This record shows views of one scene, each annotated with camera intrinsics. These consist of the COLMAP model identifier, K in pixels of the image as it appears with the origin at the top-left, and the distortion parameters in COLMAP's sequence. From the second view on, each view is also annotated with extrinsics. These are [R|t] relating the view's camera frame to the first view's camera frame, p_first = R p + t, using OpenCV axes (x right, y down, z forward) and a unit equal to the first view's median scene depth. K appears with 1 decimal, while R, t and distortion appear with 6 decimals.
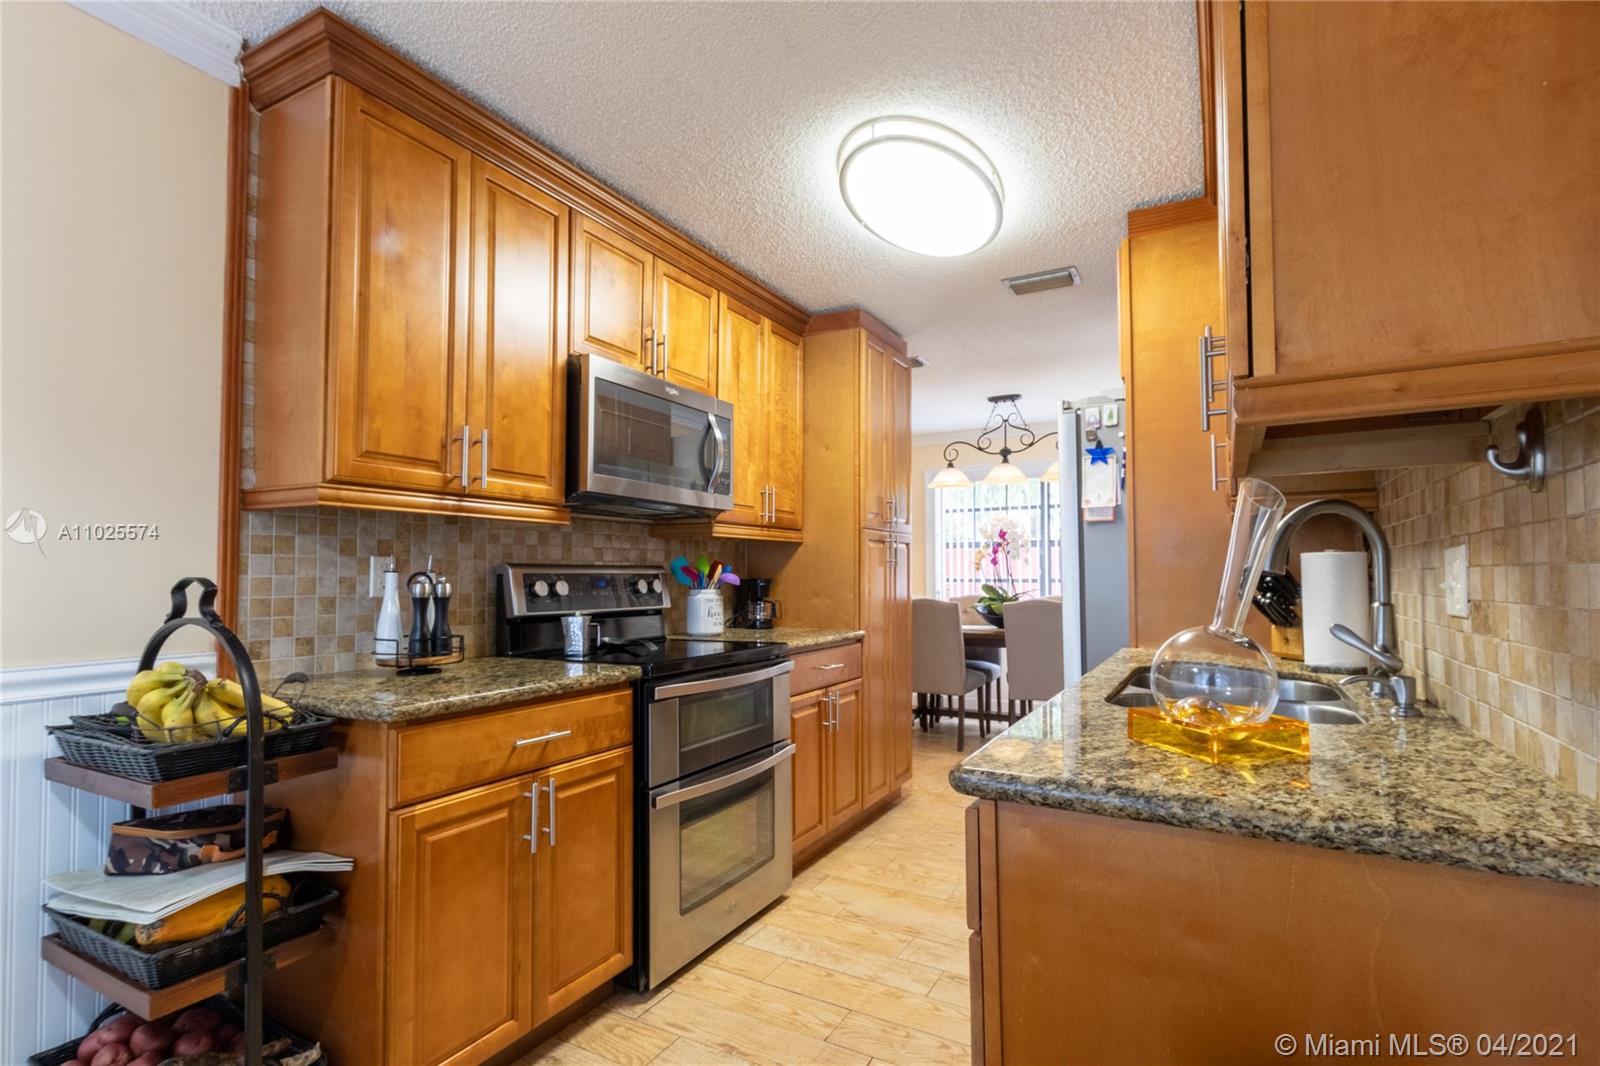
lens RADIAL K [[743.1, 0, 801.5], [0, 743.1, 554.8], [0, 0, 1]] dist [-0.021712, 0.000237]
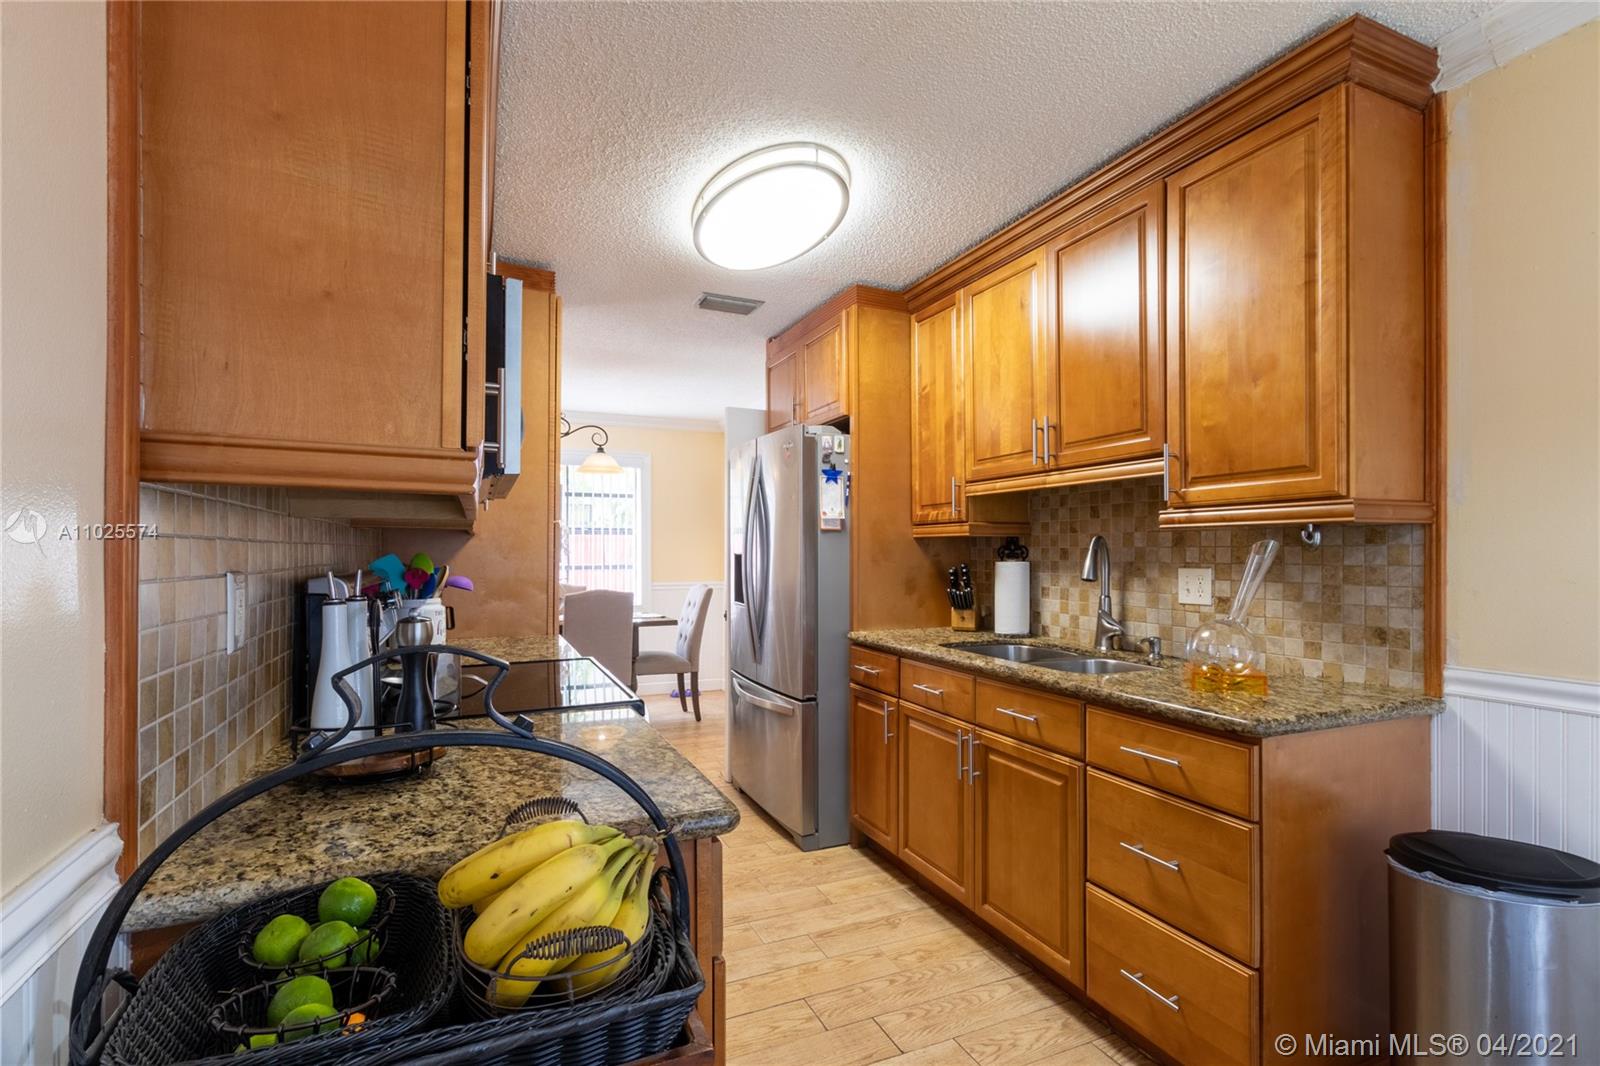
lens RADIAL K [[730.5, 0, 801.0], [0, 730.5, 553.5], [0, 0, 1]] dist [-0.003950, -0.004695]
pose [[0.601264, 0.002242, 0.799047, -0.595828], [-0.029138, 0.999393, 0.019121, -0.027957], [-0.798519, -0.034779, 0.600964, 0.310939]]
